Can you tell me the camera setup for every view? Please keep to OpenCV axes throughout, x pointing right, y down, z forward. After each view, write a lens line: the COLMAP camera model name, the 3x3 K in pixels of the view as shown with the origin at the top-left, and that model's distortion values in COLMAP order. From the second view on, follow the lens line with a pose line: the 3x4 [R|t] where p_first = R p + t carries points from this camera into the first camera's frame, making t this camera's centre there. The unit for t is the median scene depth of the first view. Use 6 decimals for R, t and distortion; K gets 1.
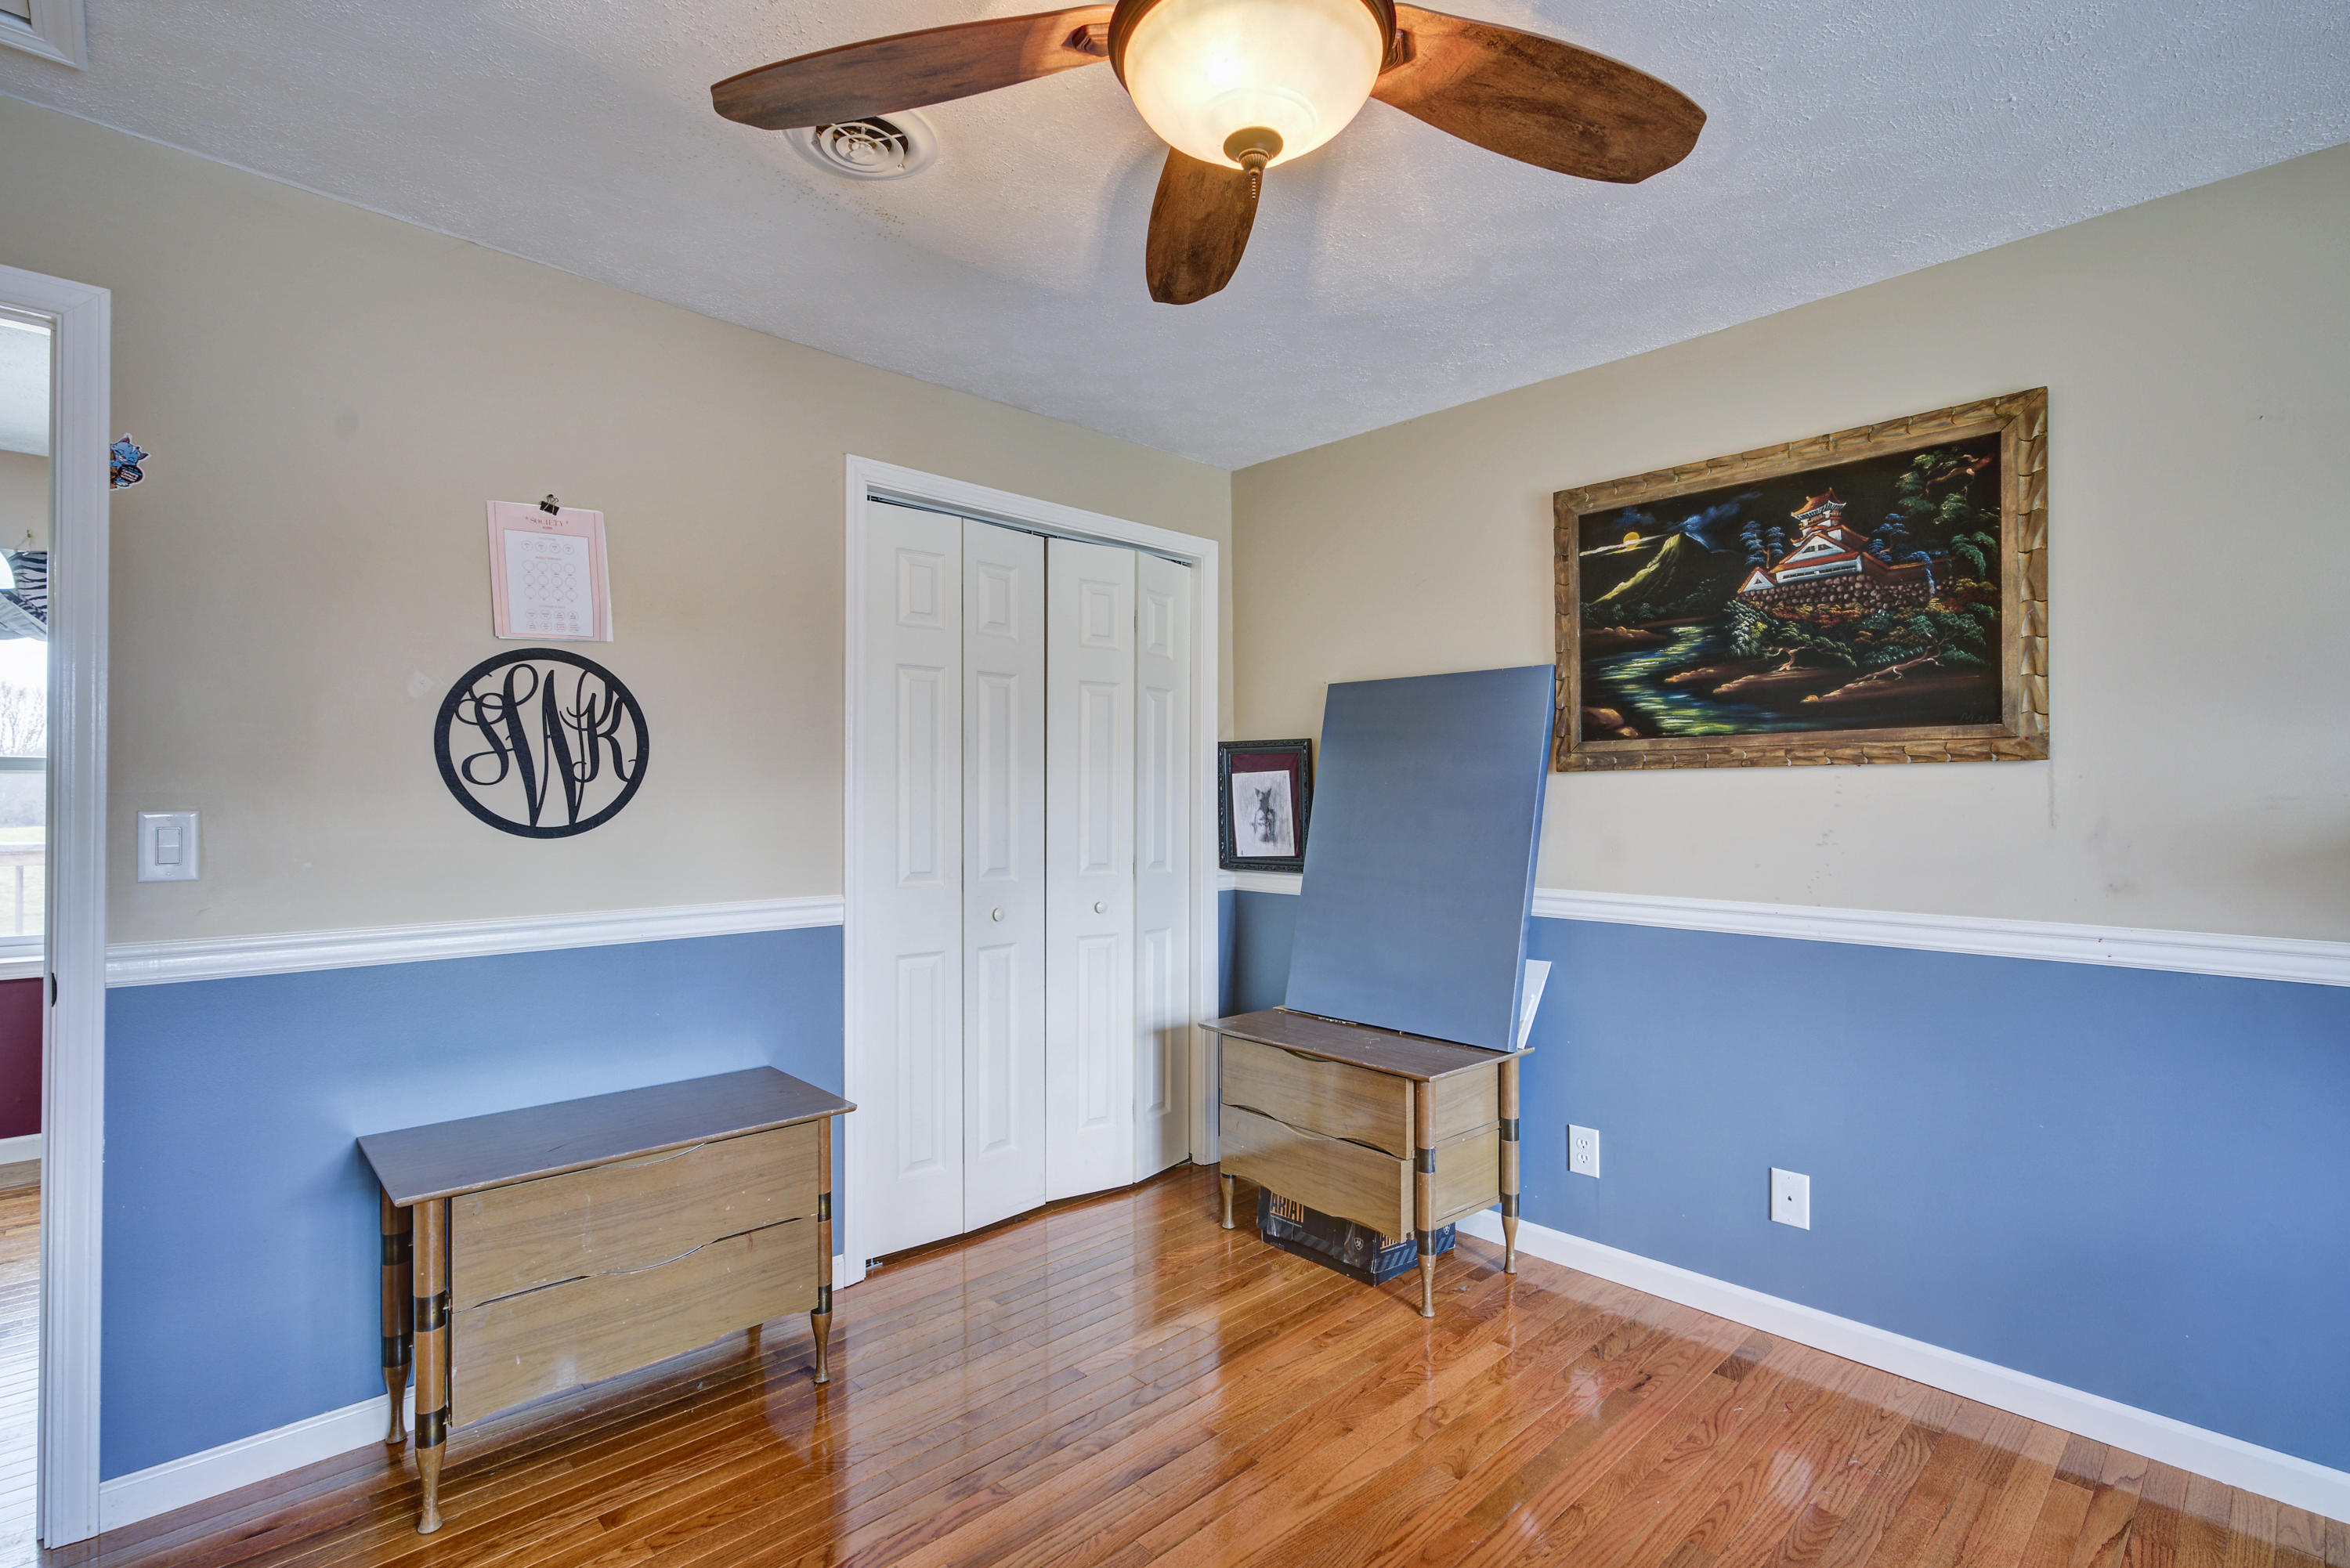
lens RADIAL K [[1098.6, 0, 1191.6], [0, 1098.6, 780.0], [0, 0, 1]] dist [-0.001726, 0.001875]
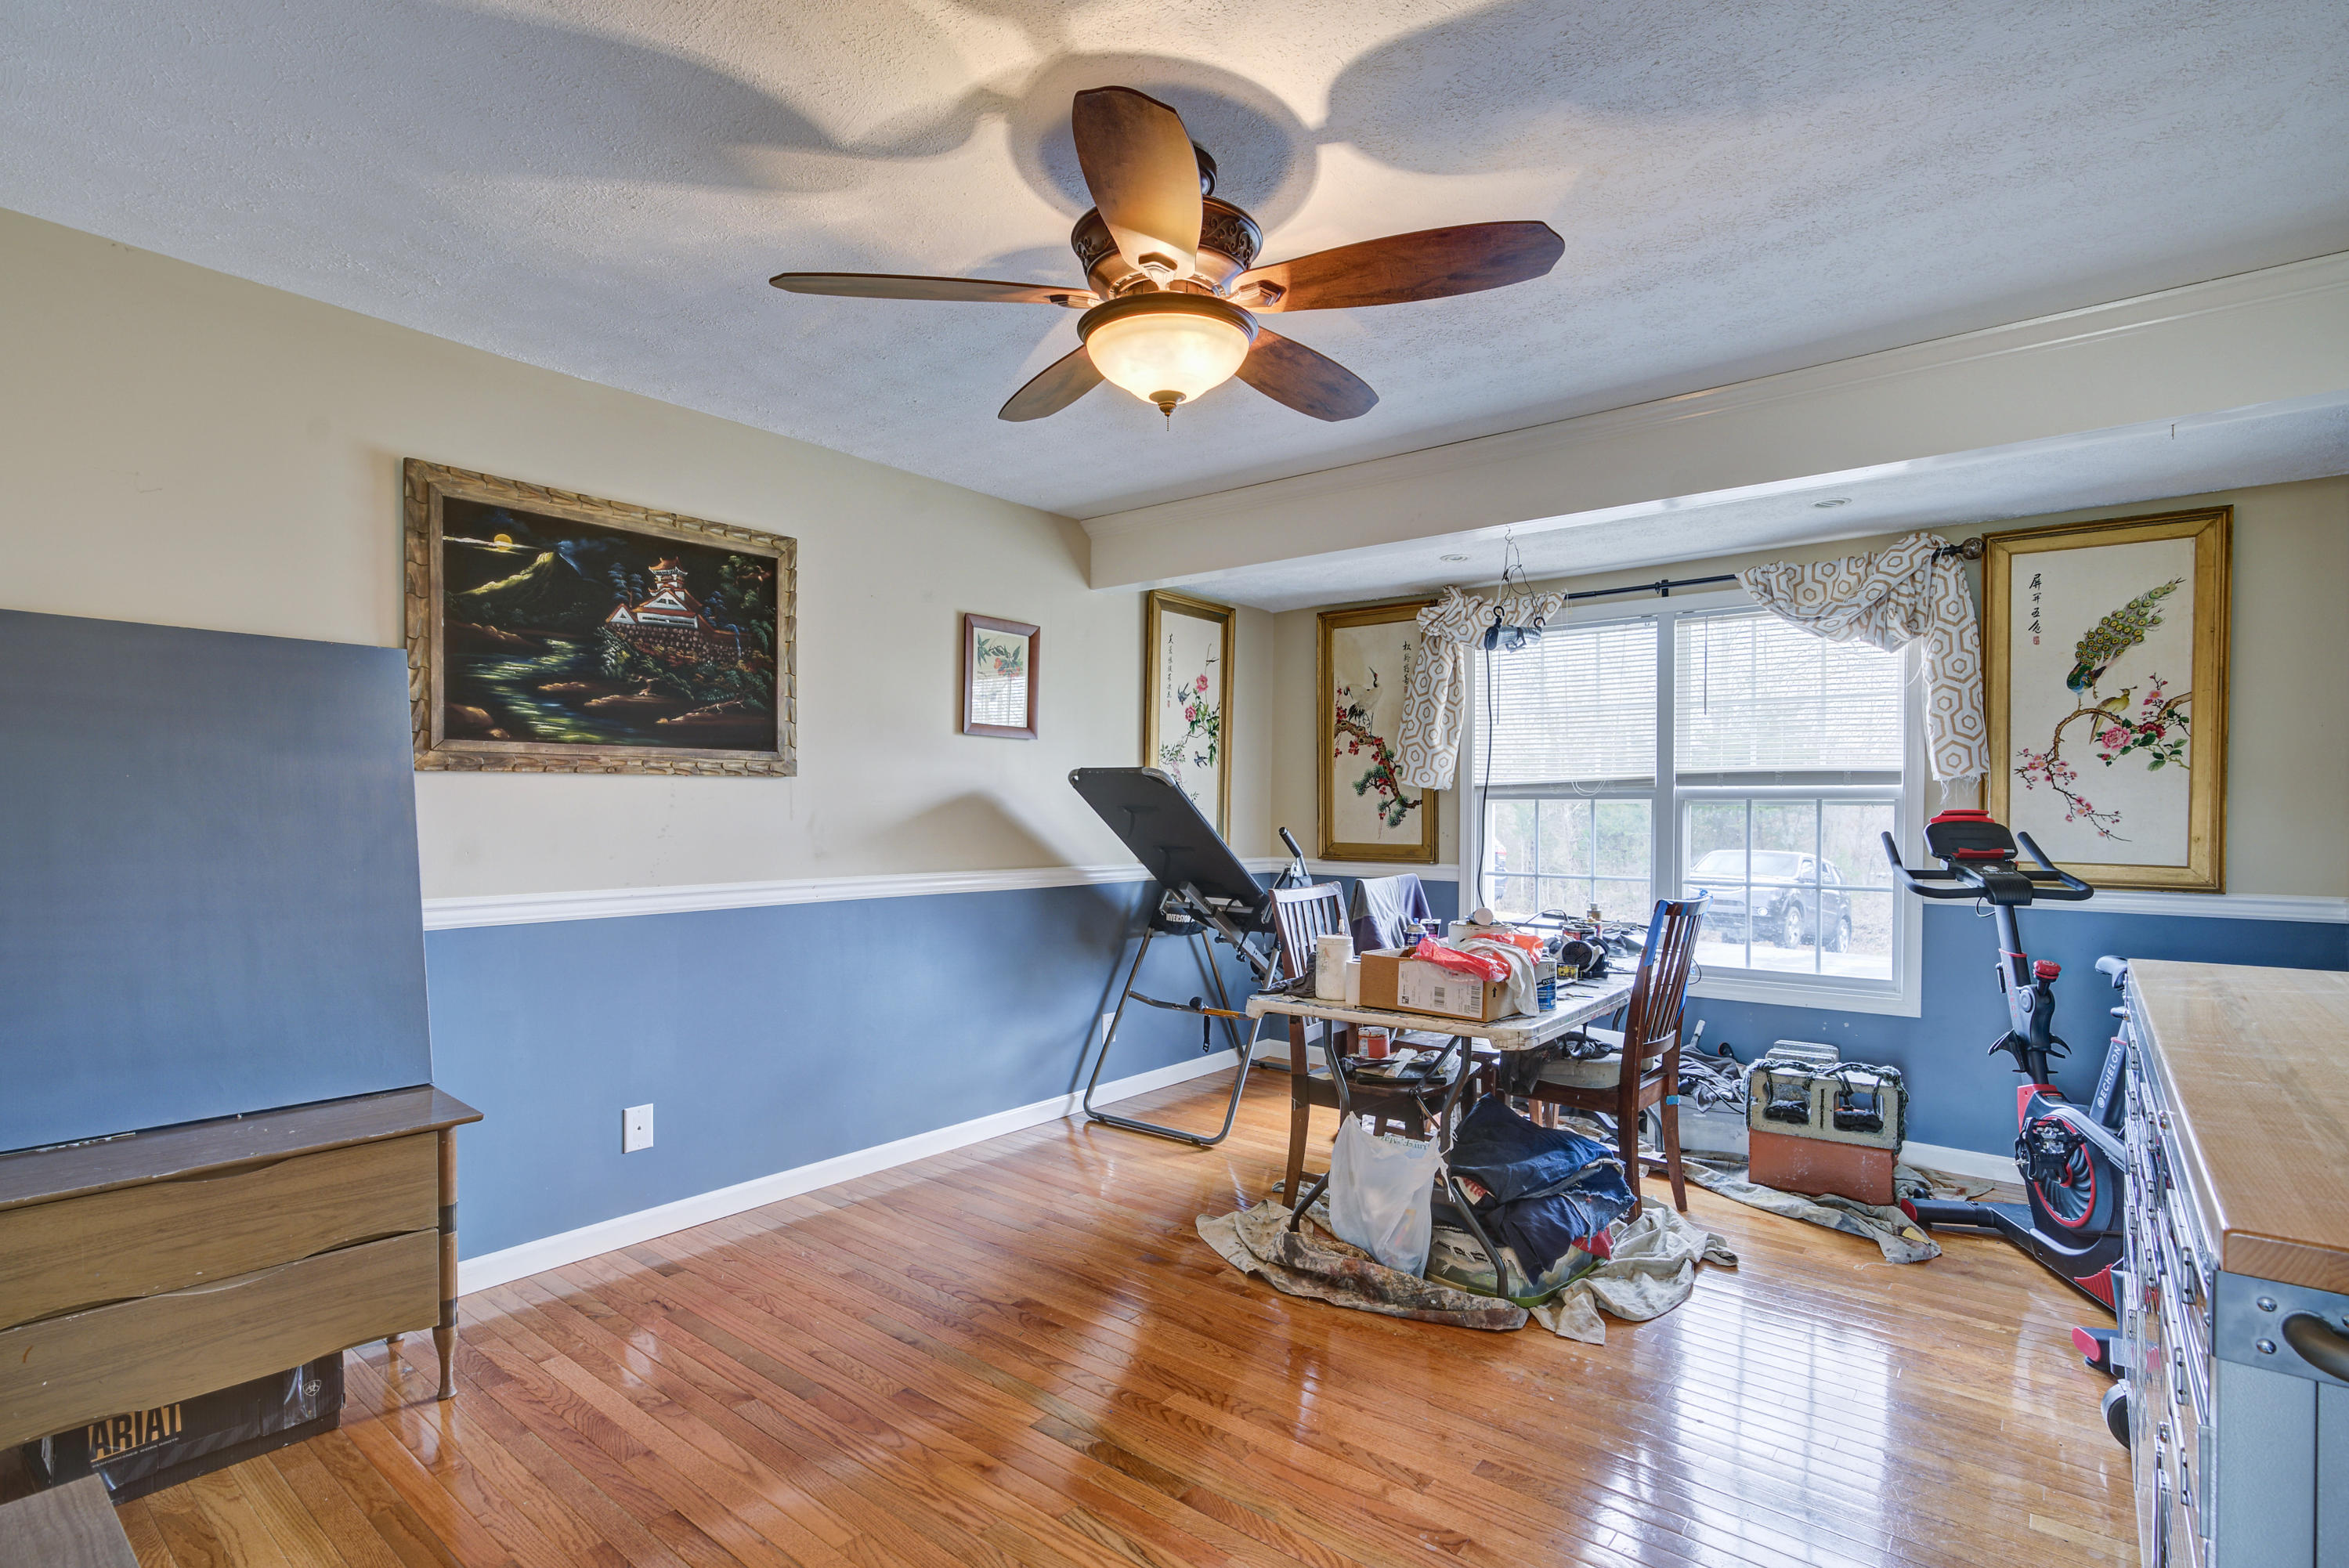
lens RADIAL K [[1098.2, 0, 1185.7], [0, 1098.2, 806.8], [0, 0, 1]] dist [-0.001726, 0.001875]
pose [[-0.121983, 0.007401, 0.992505, -0.726929], [-0.008917, 0.999924, -0.008552, 0.028195], [-0.992492, -0.009893, -0.121907, 0.548589]]
